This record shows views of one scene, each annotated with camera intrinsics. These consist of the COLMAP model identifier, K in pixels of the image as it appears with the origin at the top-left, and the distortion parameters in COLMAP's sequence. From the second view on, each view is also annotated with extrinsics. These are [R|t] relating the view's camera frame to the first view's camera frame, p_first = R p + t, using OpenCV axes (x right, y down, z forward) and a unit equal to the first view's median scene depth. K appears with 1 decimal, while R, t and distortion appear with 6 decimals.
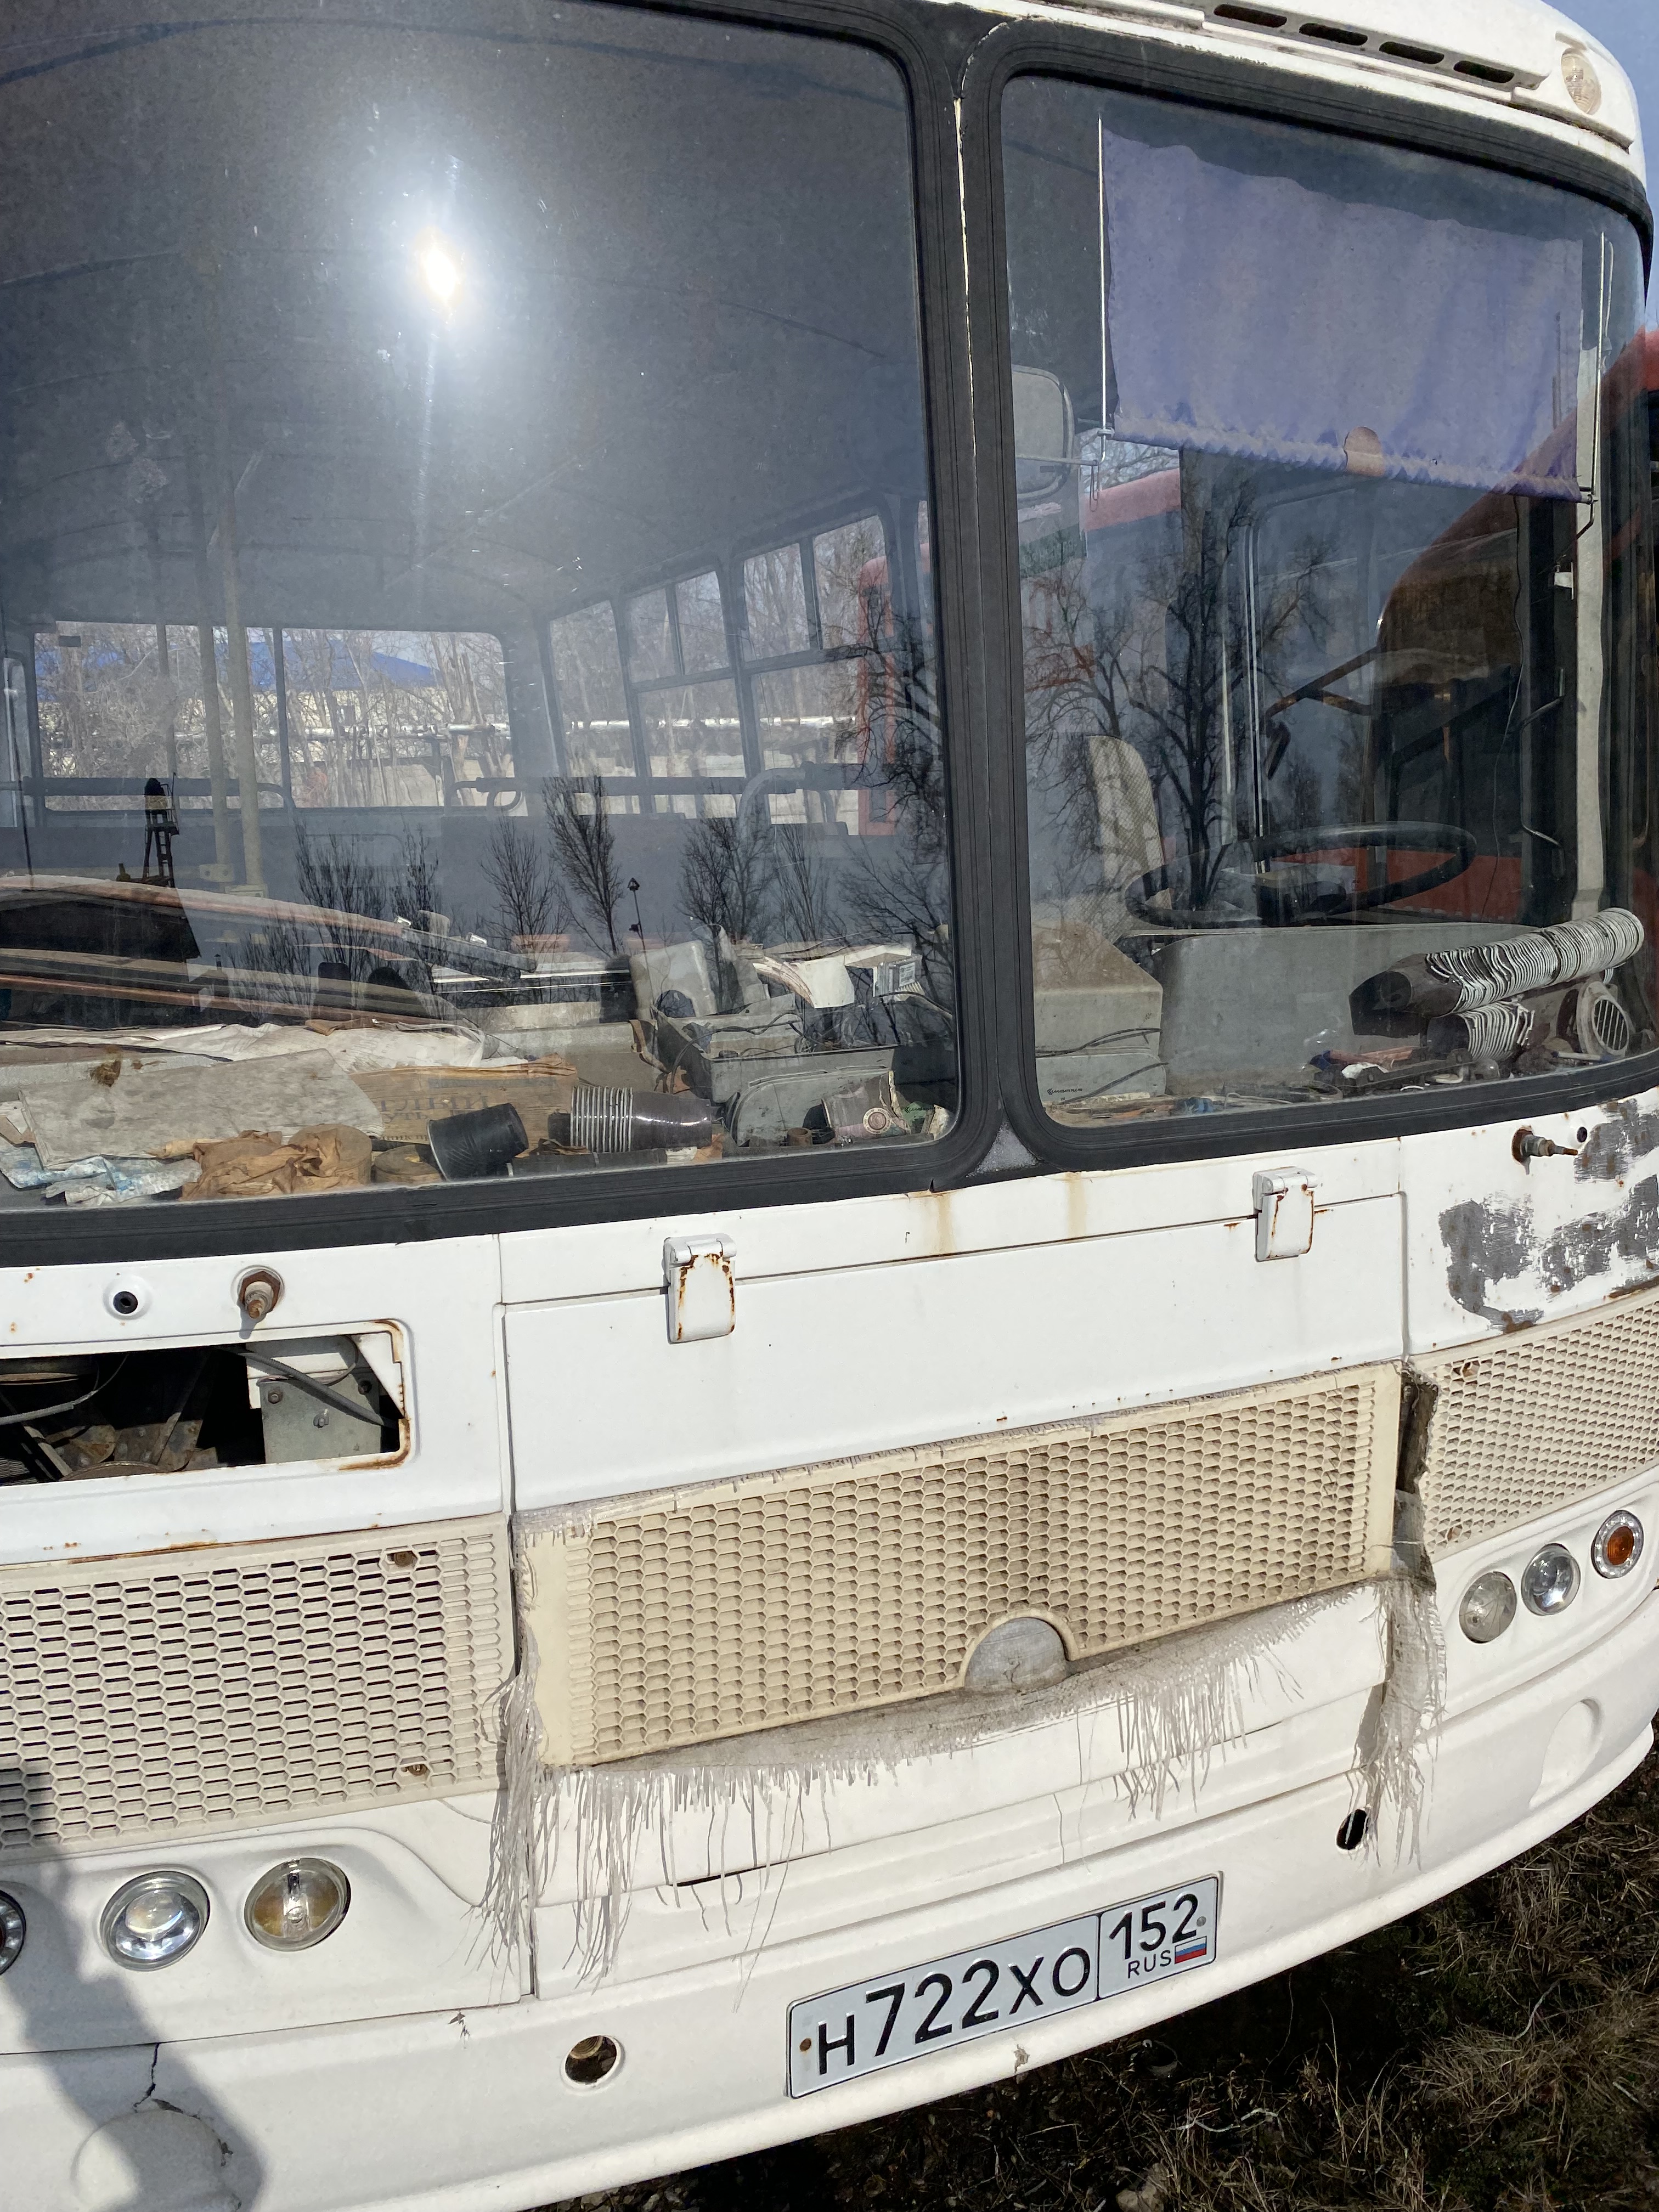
lens RADIAL K [[1686.5, 0, 825.5], [0, 1686.5, 1113.4], [0, 0, 1]] dist [0.002030, 0.000873]
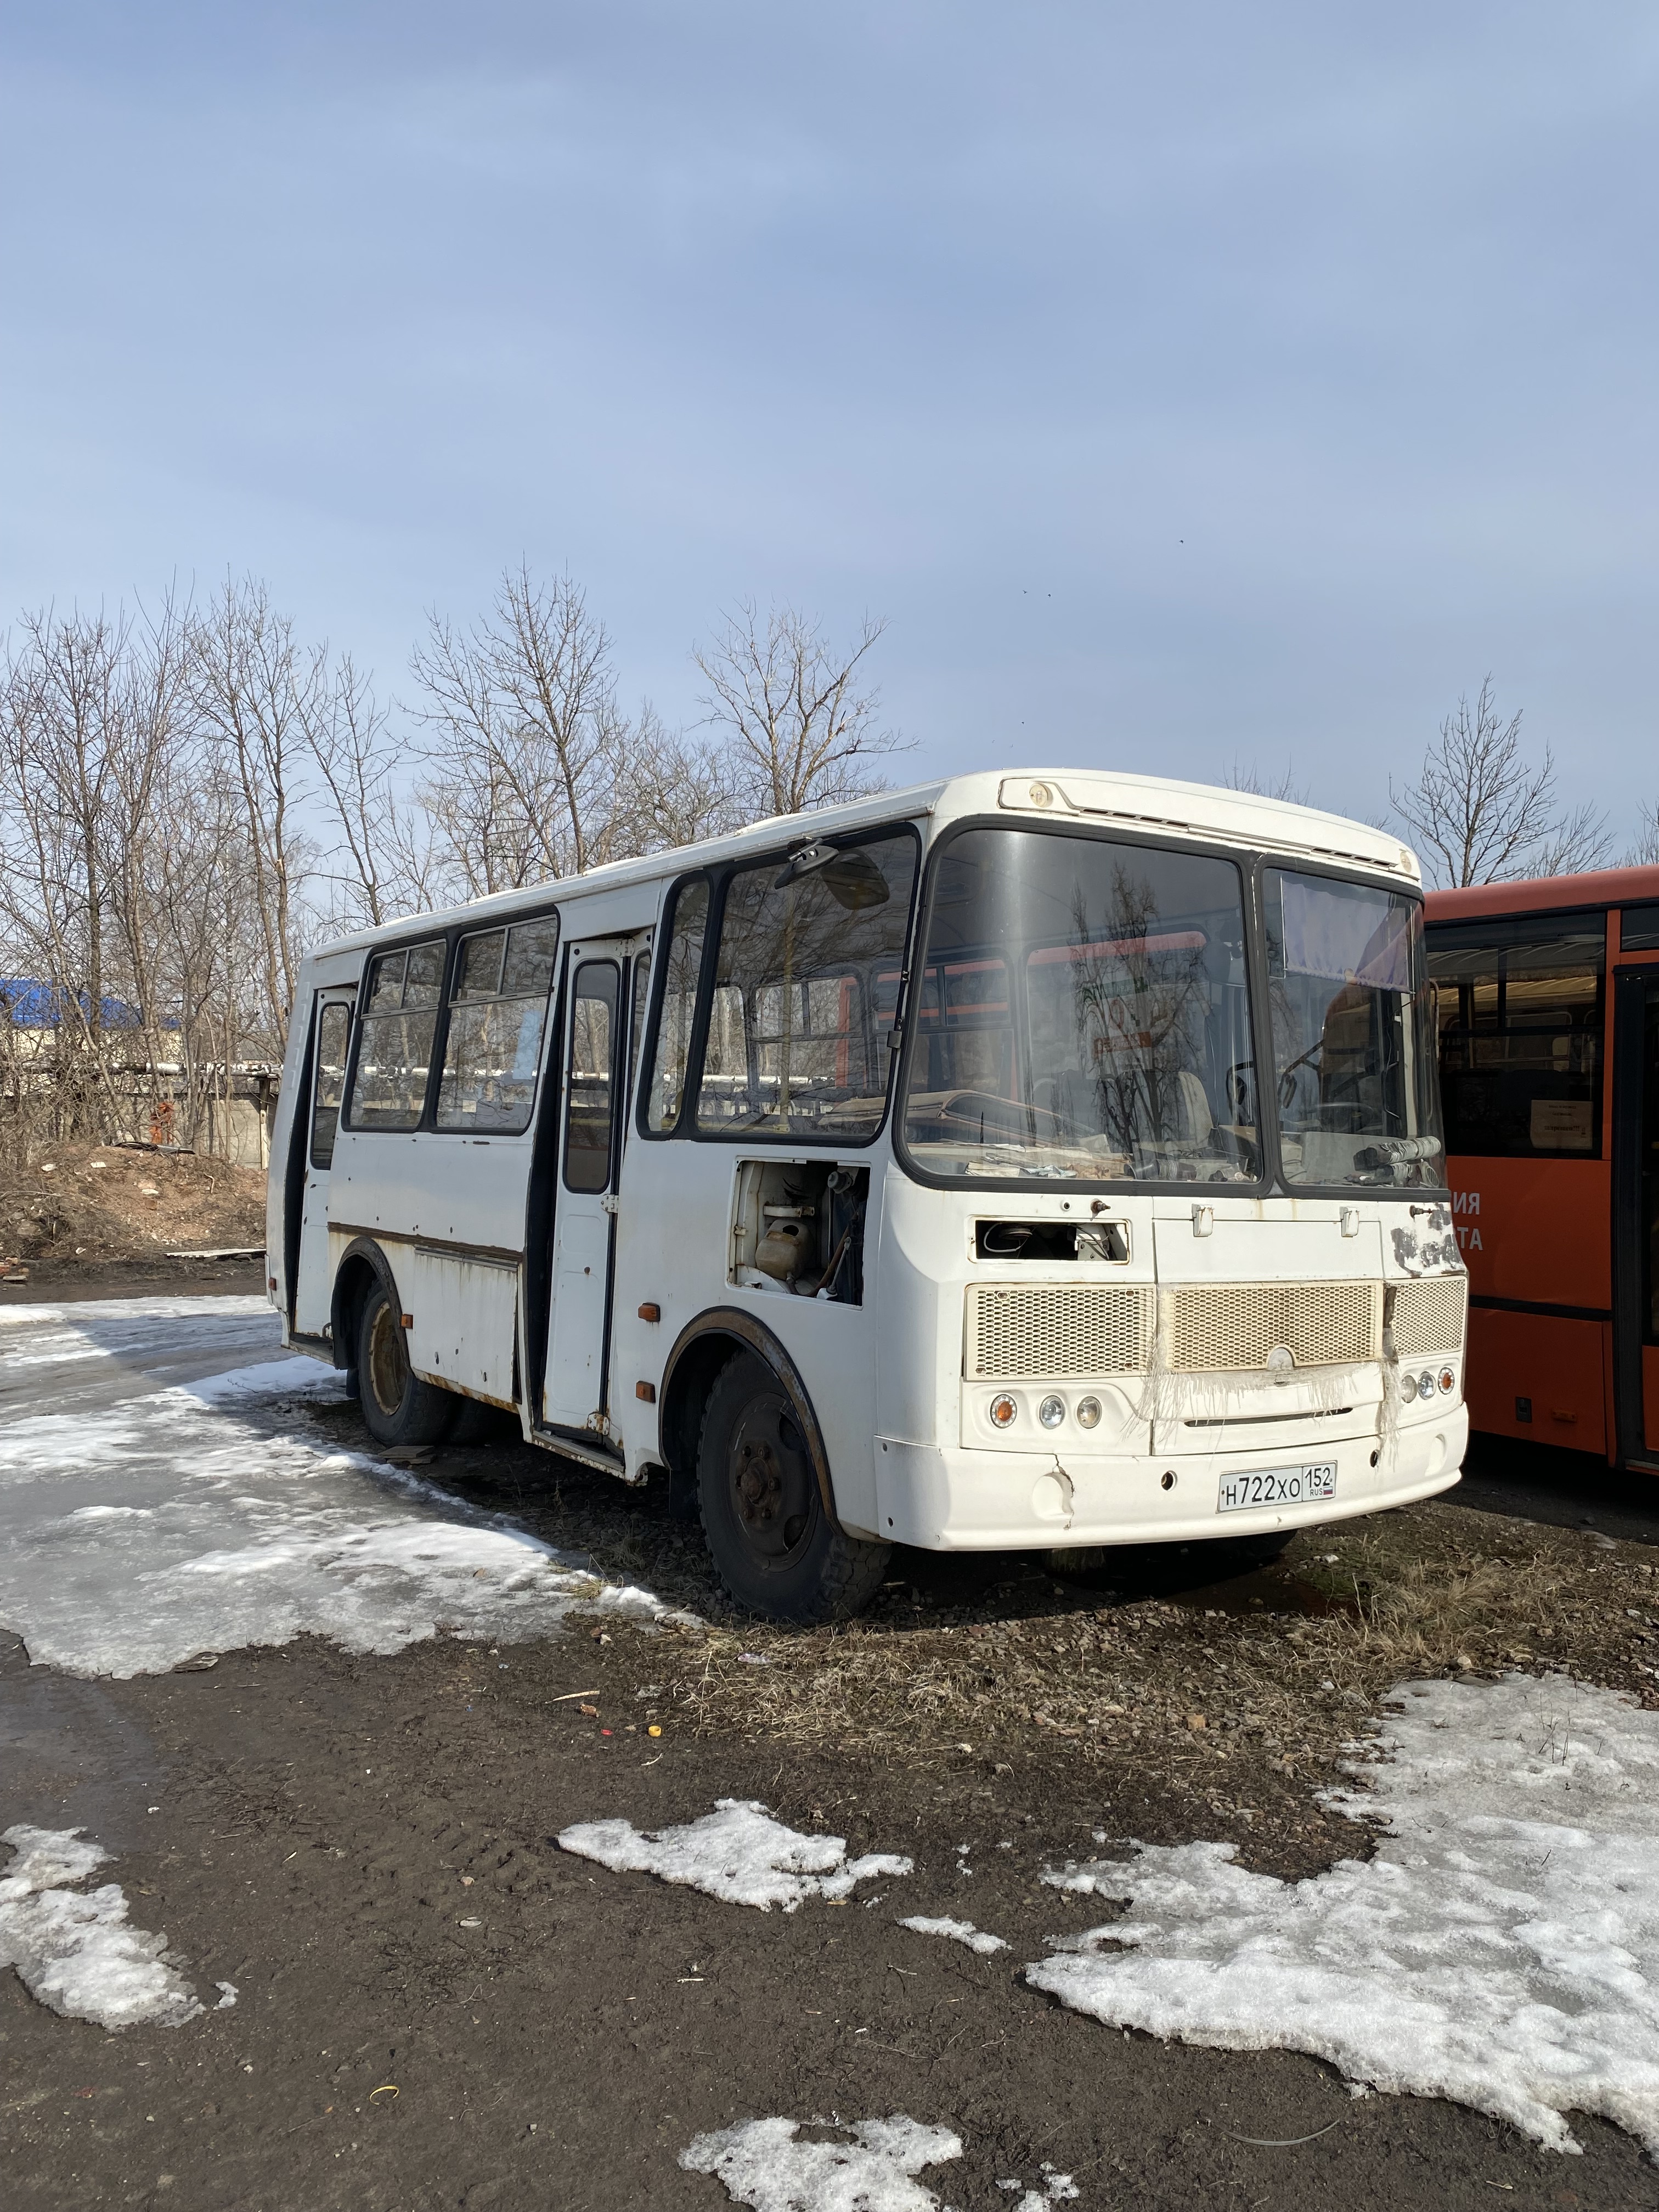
lens RADIAL K [[1639.0, 0, 829.5], [0, 1639.0, 1106.0], [0, 0, 1]] dist [0.079745, -0.000795]
pose [[0.980616, 0.045935, 0.190477, -1.166498], [-0.003420, 0.975996, -0.217761, 0.487835], [-0.195908, 0.212888, 0.957235, -1.623844]]
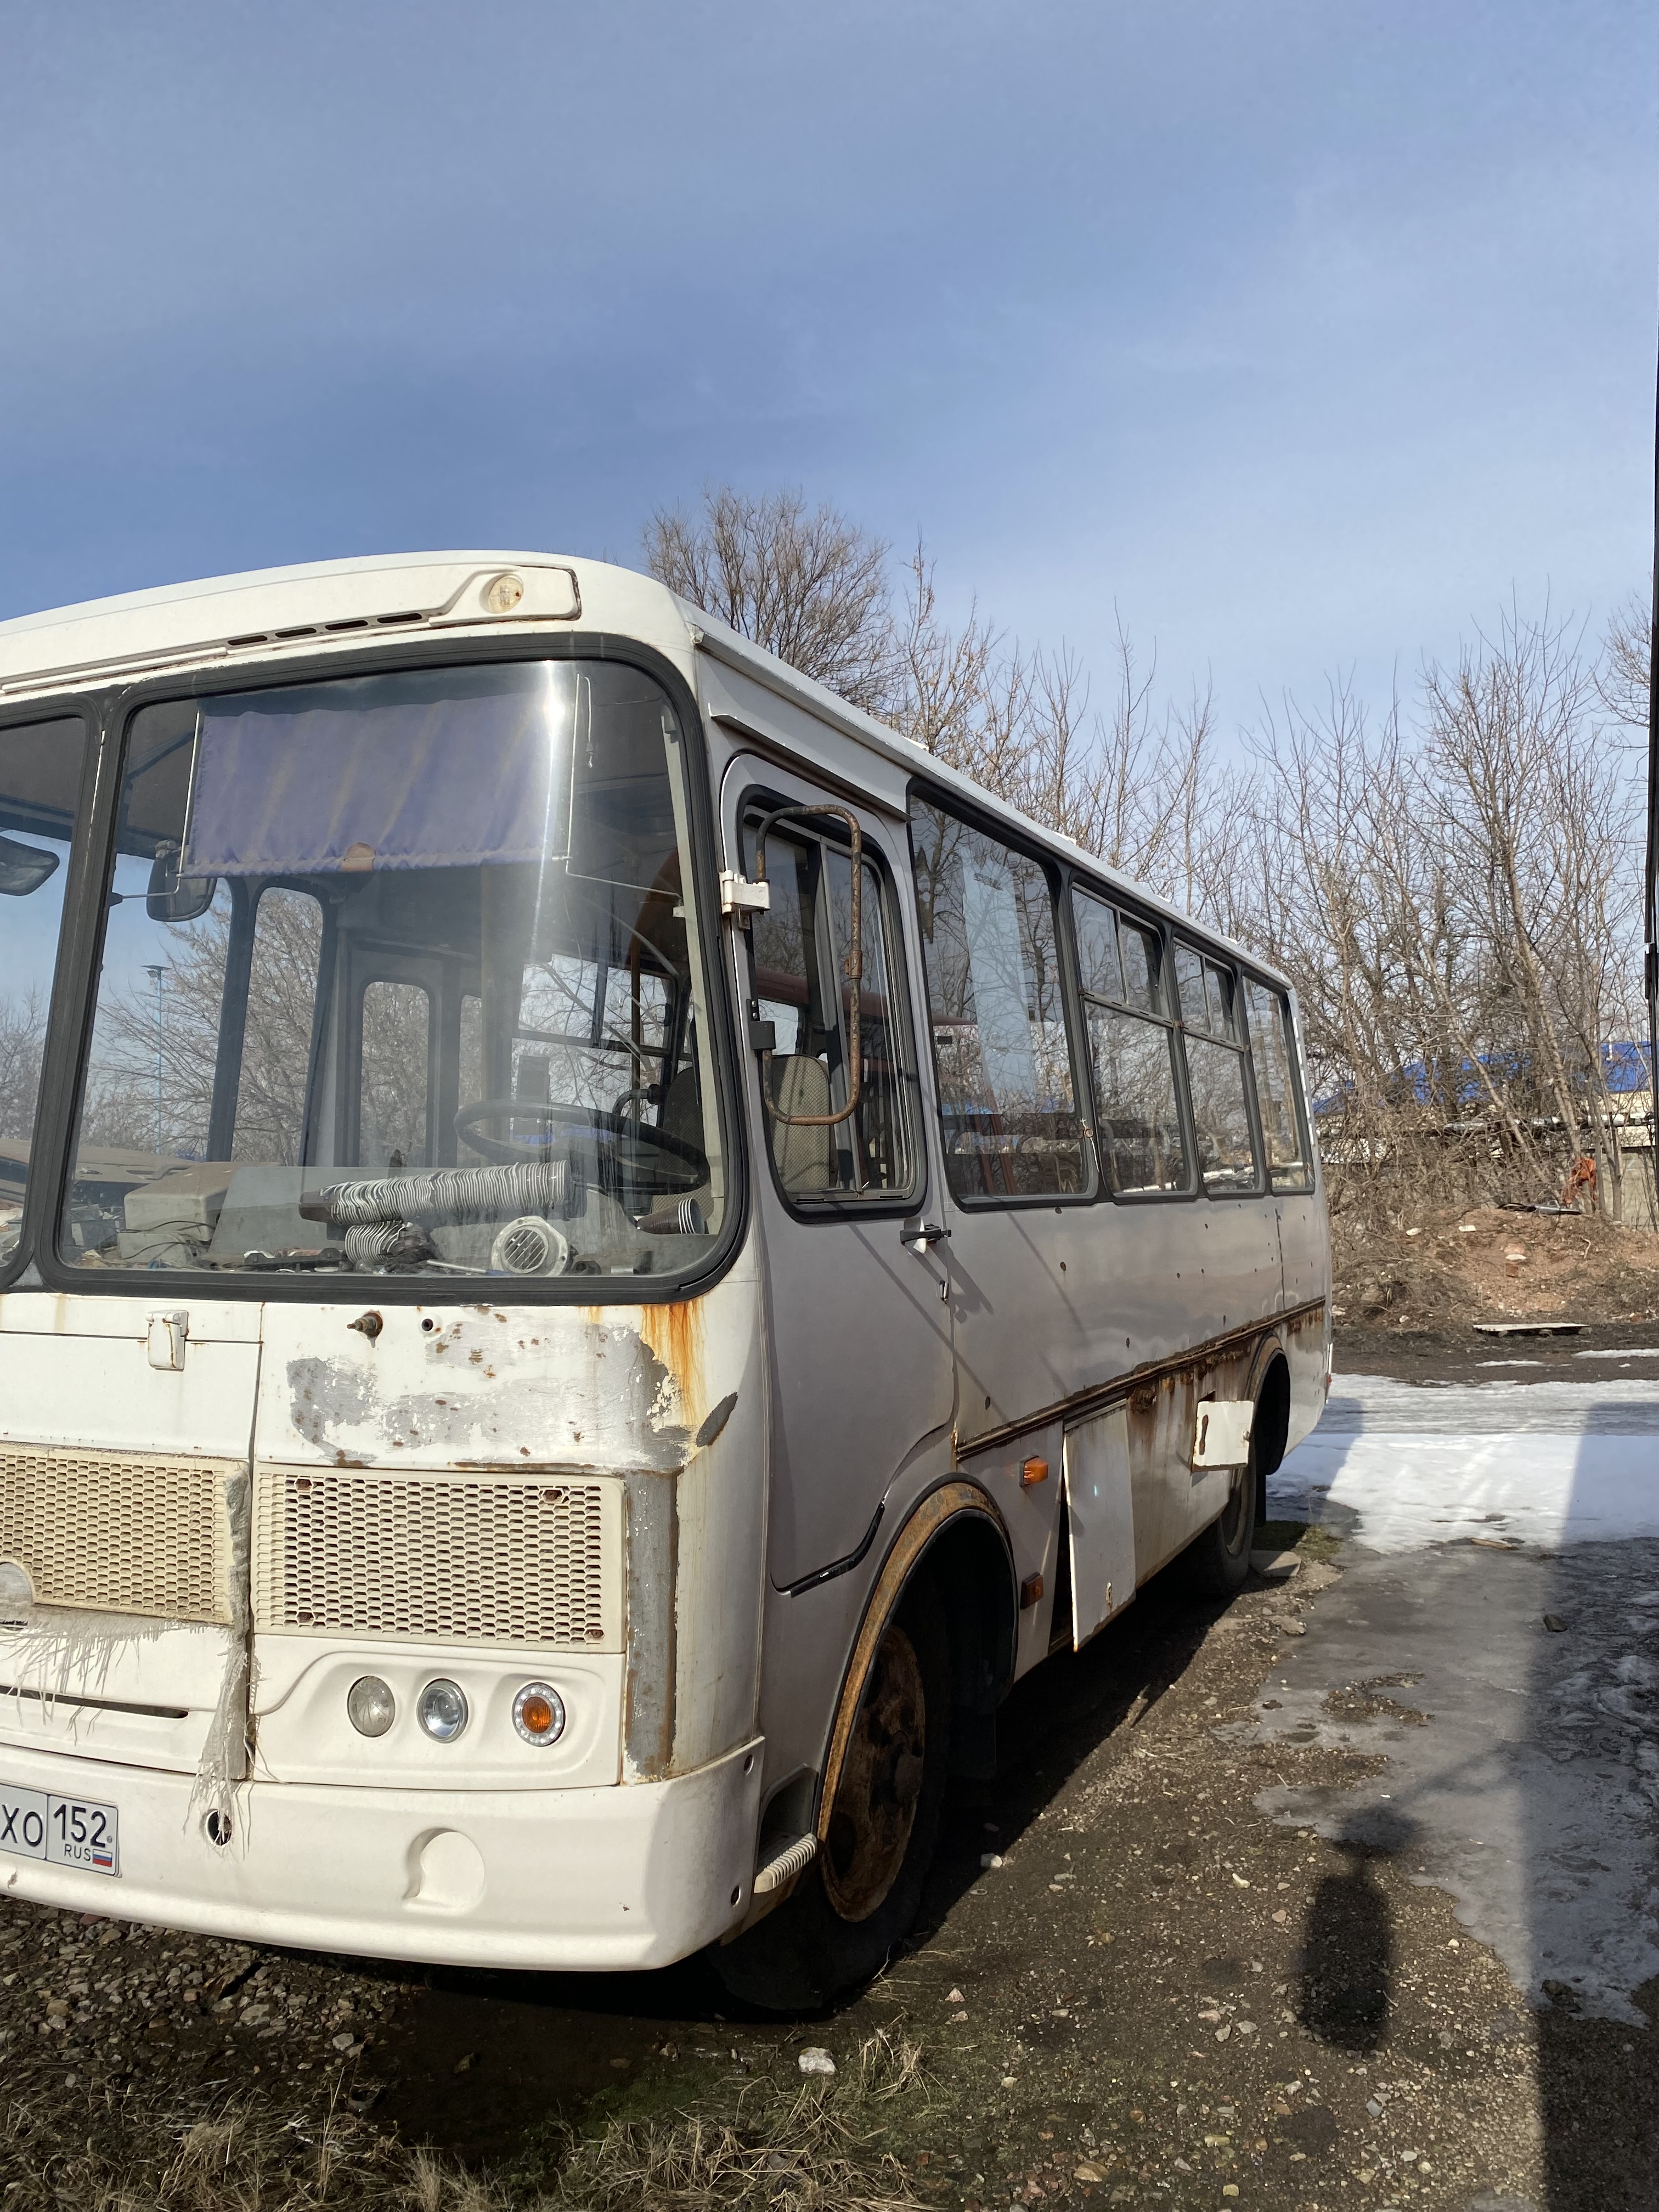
lens RADIAL K [[1668.3, 0, 820.4], [0, 1668.3, 1094.3], [0, 0, 1]] dist [0.033500, -0.048309]
pose [[0.672649, -0.033822, -0.739189, 1.759374], [-0.145132, 0.973522, -0.176611, 0.025138], [0.725590, 0.226077, 0.649930, 0.375638]]
